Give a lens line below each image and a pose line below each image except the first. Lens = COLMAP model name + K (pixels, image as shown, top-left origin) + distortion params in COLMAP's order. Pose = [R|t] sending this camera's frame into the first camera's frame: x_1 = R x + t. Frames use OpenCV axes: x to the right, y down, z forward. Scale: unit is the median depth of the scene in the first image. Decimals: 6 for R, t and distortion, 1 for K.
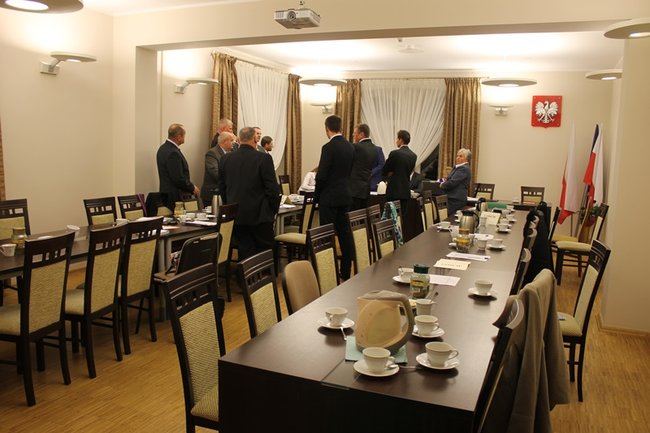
lens RADIAL K [[567.4, 0, 325.0], [0, 567.4, 216.5], [0, 0, 1]] dist [-0.147402, 0.142635]
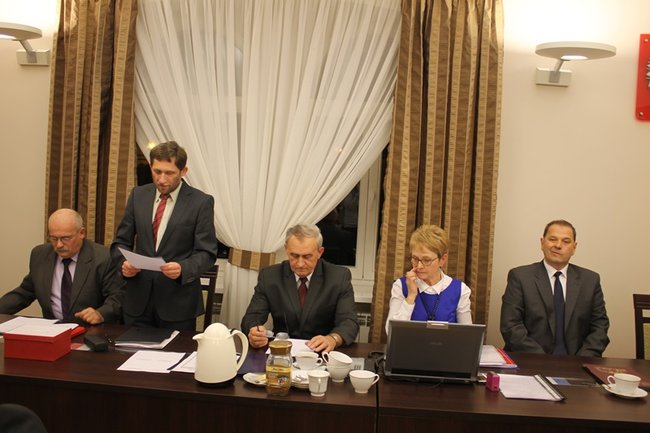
lens RADIAL K [[600.3, 0, 325.0], [0, 600.3, 216.5], [0, 0, 1]] dist [-0.008397, -0.010703]
pose [[0.965036, 0.019826, 0.261366, 0.080231], [0.010108, 0.993579, -0.112689, -0.058422], [-0.261922, 0.111391, 0.958639, 0.655808]]
